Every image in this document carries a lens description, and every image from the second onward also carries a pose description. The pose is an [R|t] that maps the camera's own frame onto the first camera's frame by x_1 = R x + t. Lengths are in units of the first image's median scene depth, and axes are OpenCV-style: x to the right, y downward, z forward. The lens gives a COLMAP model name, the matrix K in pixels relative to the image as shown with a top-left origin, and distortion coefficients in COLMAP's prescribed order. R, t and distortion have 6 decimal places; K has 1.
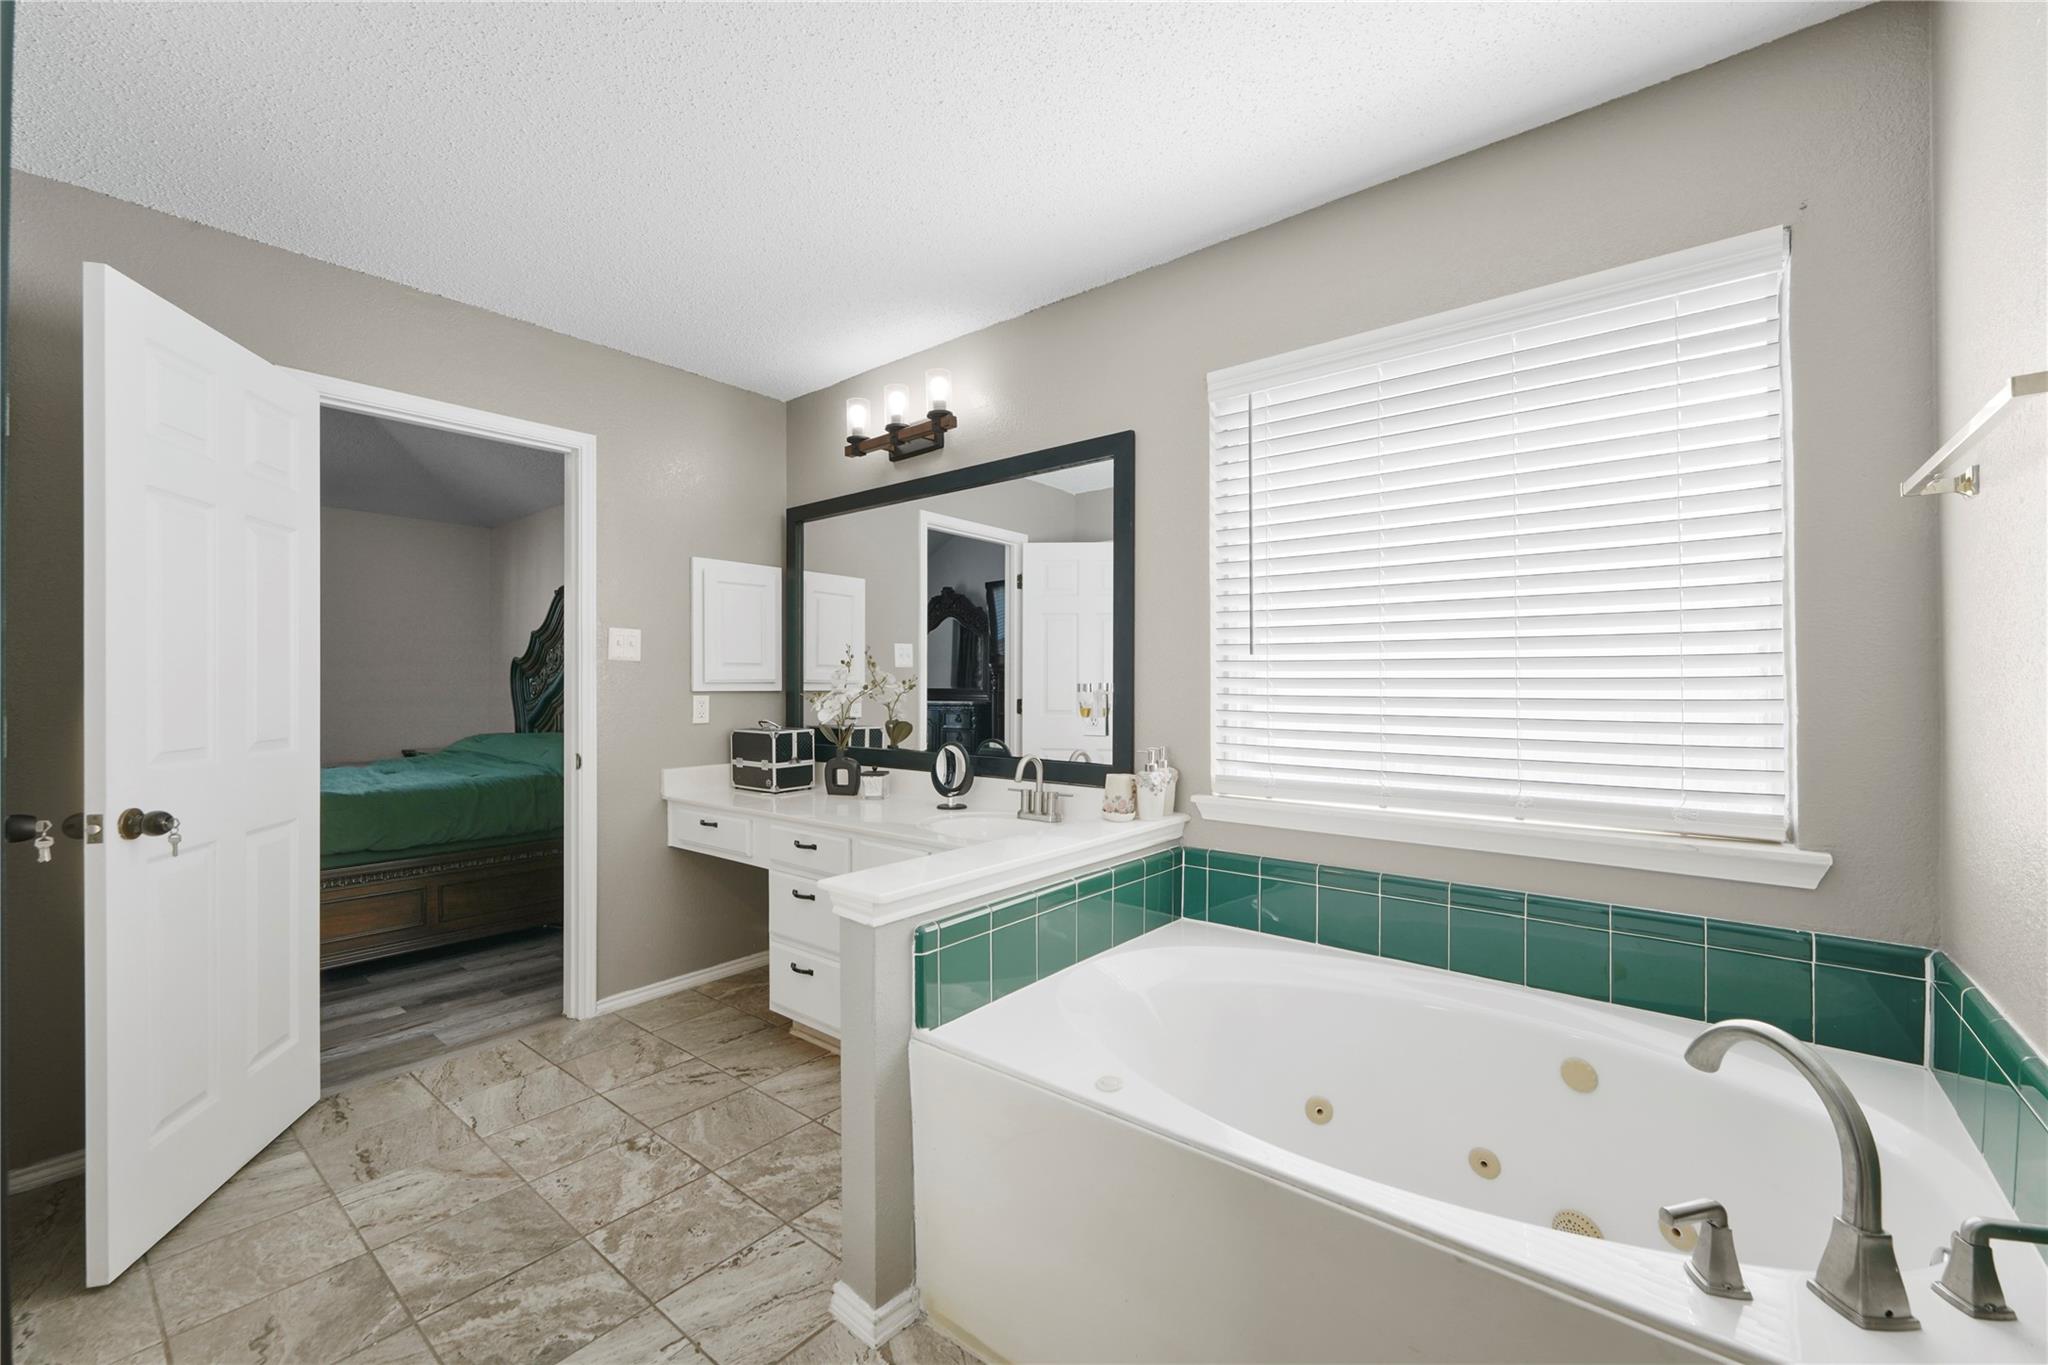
lens RADIAL K [[833.7, 0, 1017.0], [0, 833.7, 694.9], [0, 0, 1]] dist [-0.001344, -0.000311]
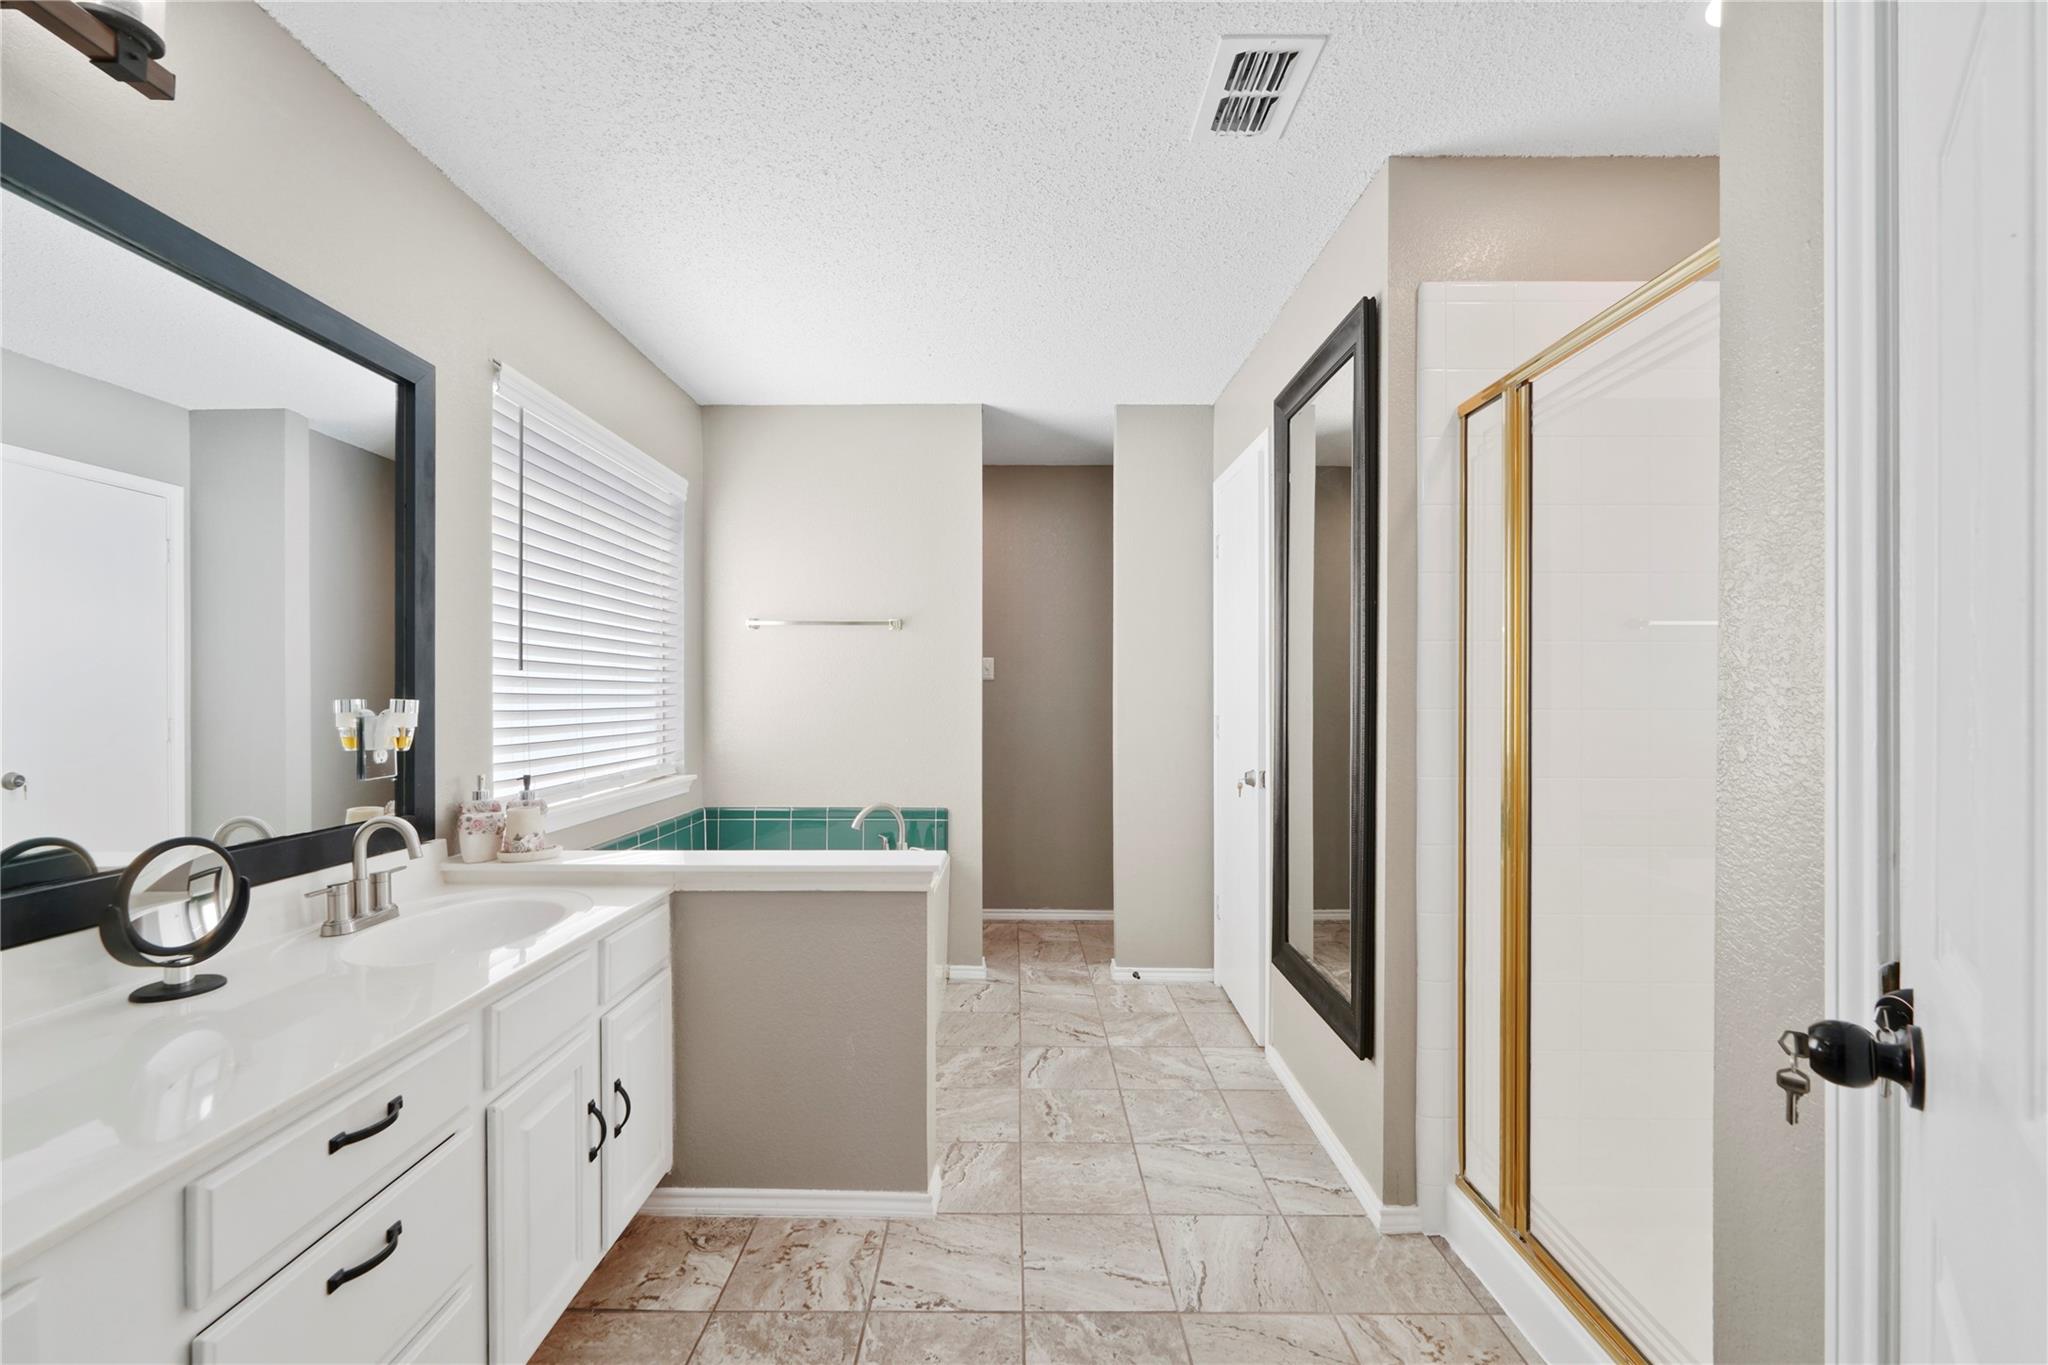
lens RADIAL K [[833.7, 0, 1014.0], [0, 833.7, 695.1], [0, 0, 1]] dist [-0.001344, -0.000311]
pose [[-0.640239, -0.000670, 0.768176, -1.169146], [0.001376, 0.999997, 0.002019, -0.026424], [-0.768175, 0.002350, -0.640236, 1.598920]]
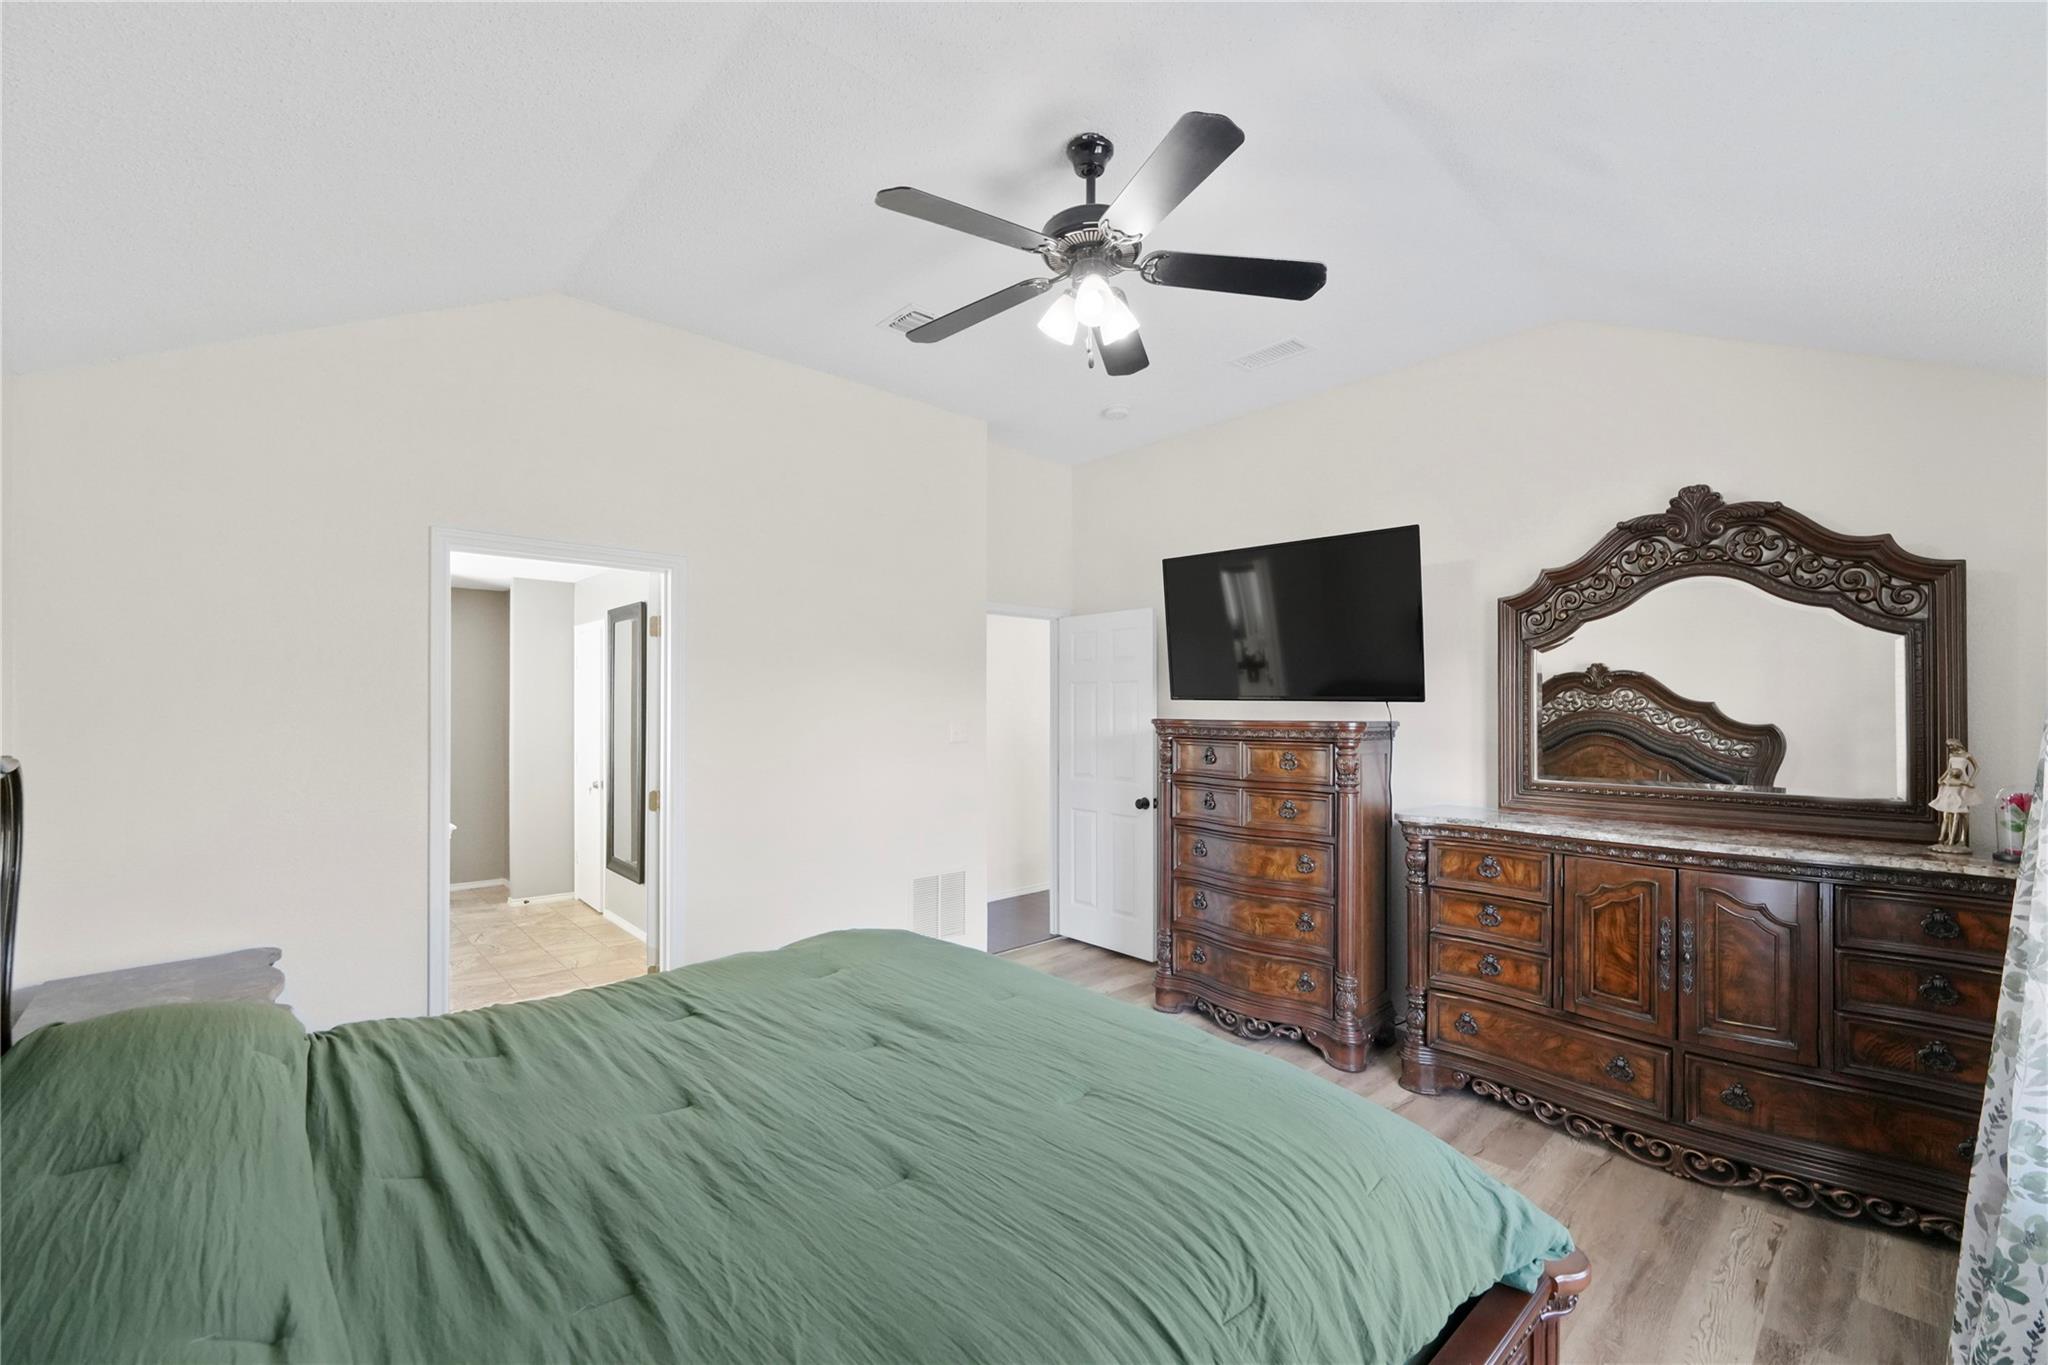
lens RADIAL K [[833.7, 0, 1025.6], [0, 833.7, 702.8], [0, 0, 1]] dist [-0.001344, -0.000311]
pose [[-0.992063, 0.001223, 0.125734, -2.441897], [0.001218, 0.999999, -0.000114, -0.201022], [-0.125734, 0.000040, -0.992064, 3.441980]]
